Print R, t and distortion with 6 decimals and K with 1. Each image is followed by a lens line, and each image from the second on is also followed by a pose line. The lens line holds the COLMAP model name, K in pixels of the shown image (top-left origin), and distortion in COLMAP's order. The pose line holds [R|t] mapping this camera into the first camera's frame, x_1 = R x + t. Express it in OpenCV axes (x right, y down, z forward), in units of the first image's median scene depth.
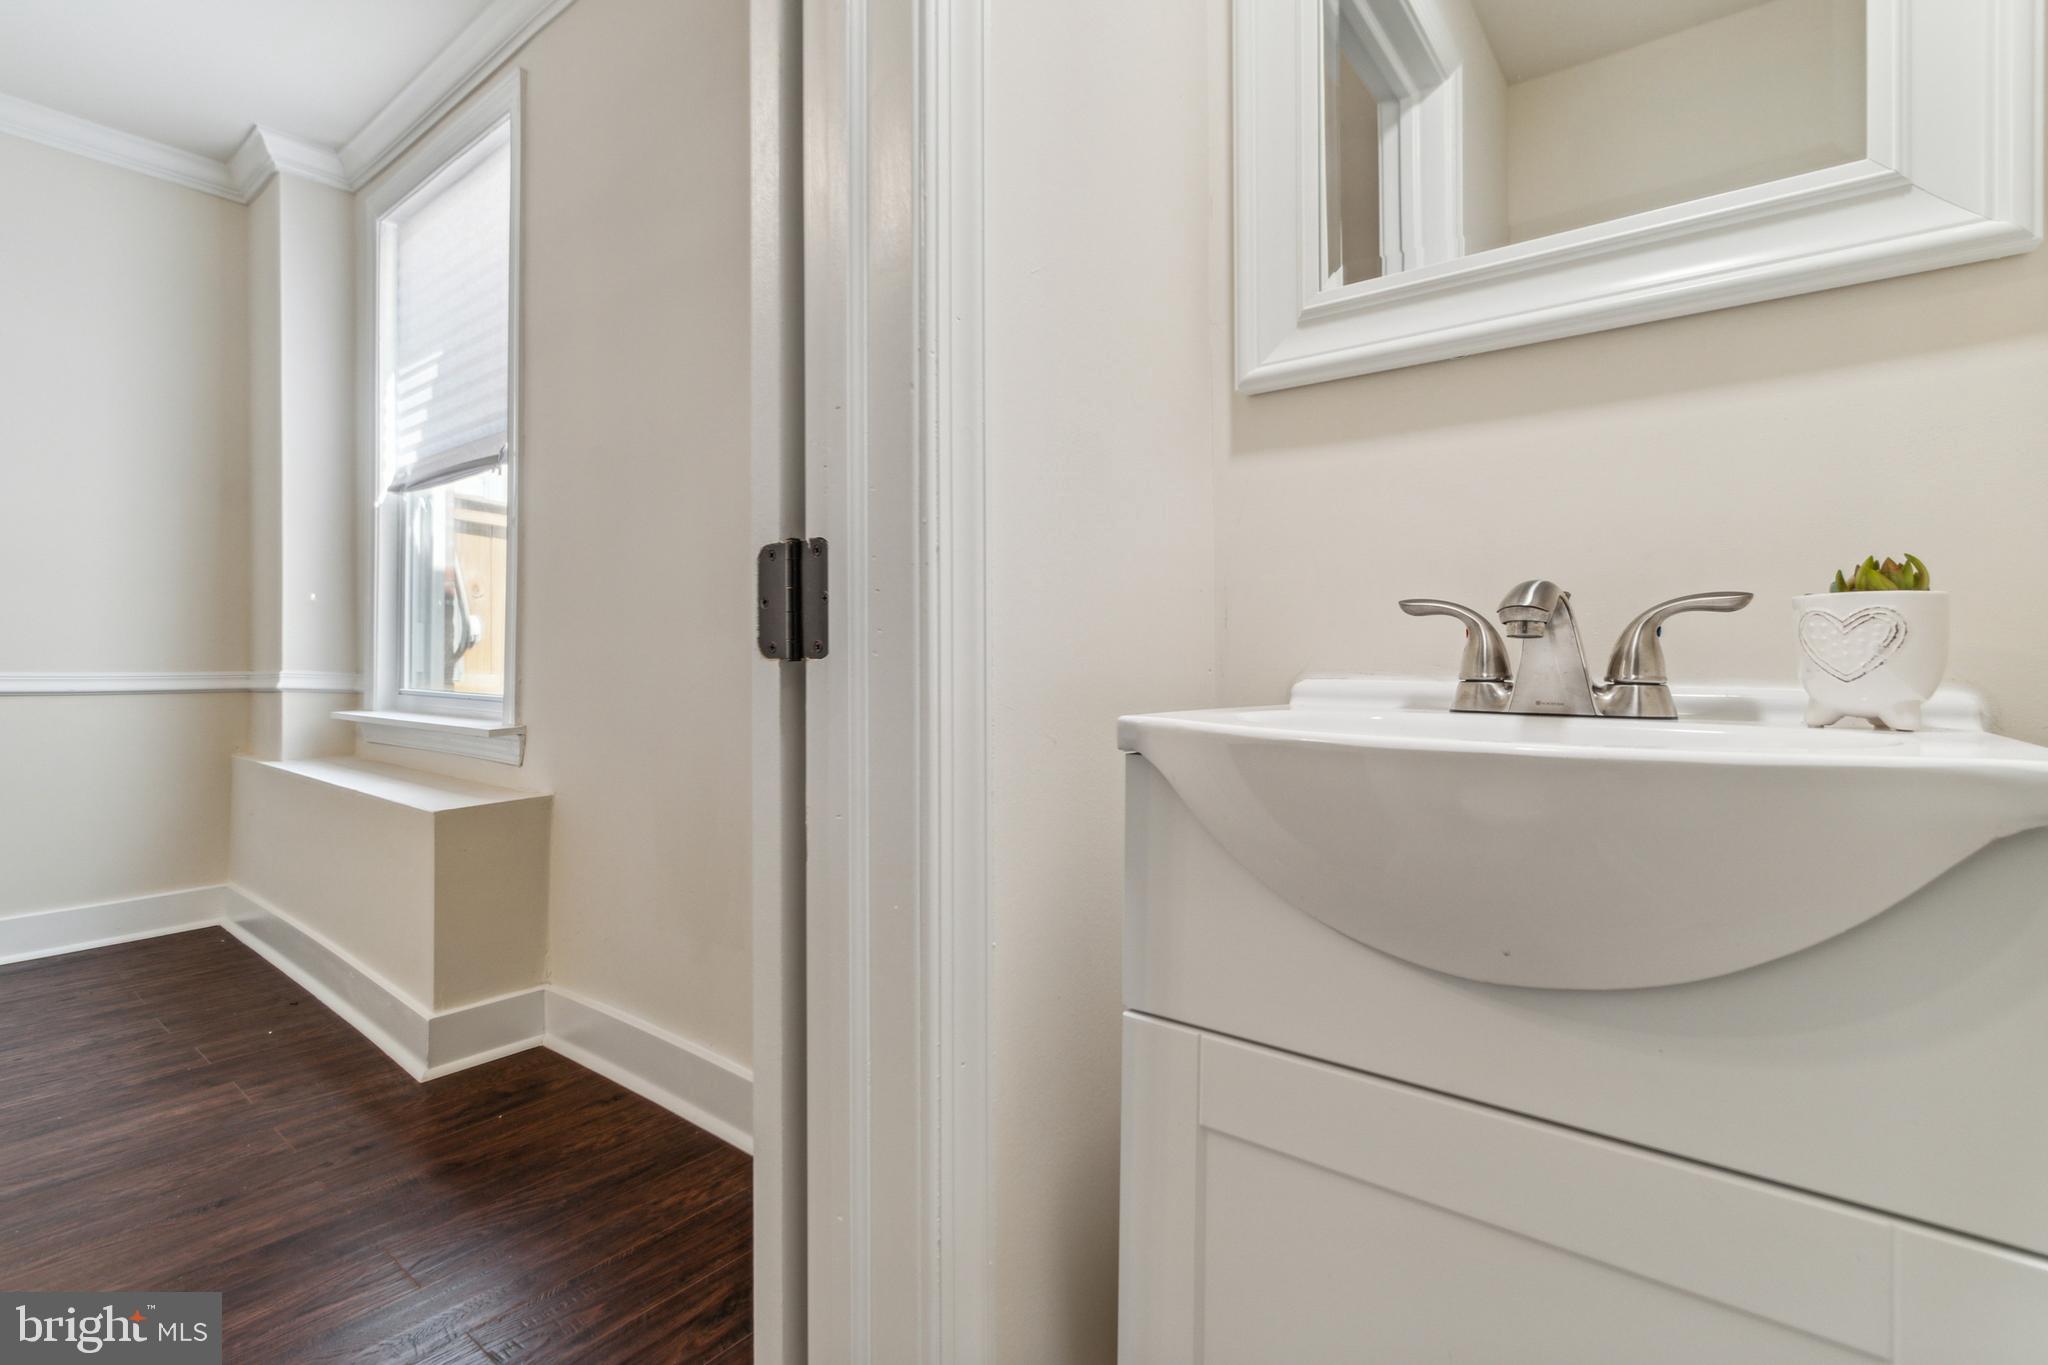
lens RADIAL K [[939.2, 0, 1034.1], [0, 939.2, 652.1], [0, 0, 1]] dist [0.001717, -0.001092]
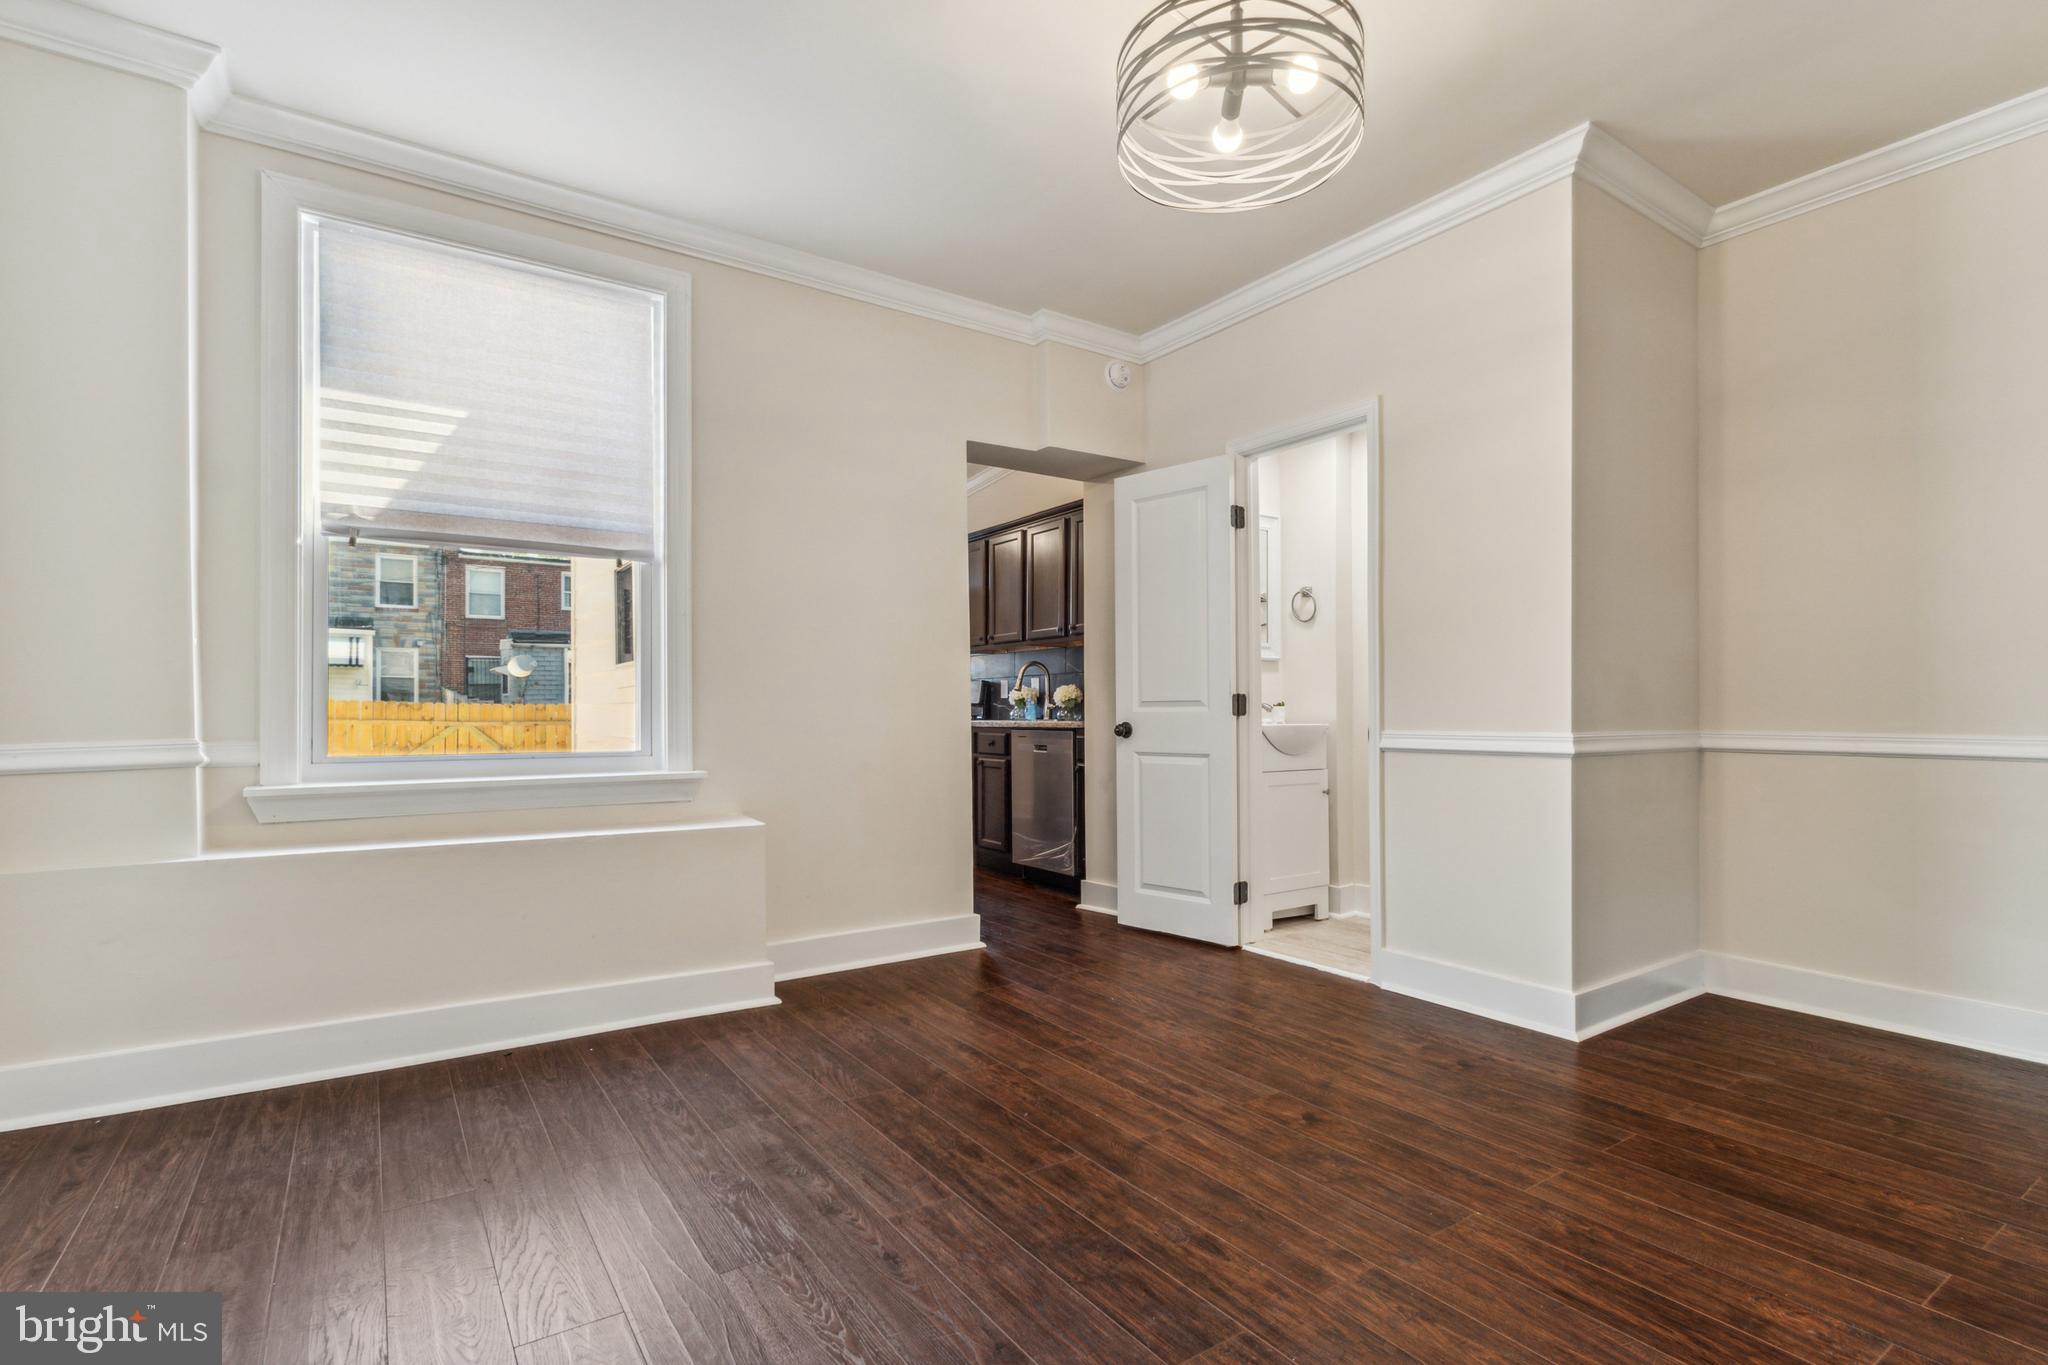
lens RADIAL K [[970.5, 0, 1017.0], [0, 970.5, 690.3], [0, 0, 1]] dist [0.011756, -0.005515]
pose [[0.311137, 0.021564, 0.950120, -1.366966], [-0.002373, 0.999757, -0.021914, -0.003670], [-0.950362, 0.004563, 0.311112, 0.109416]]
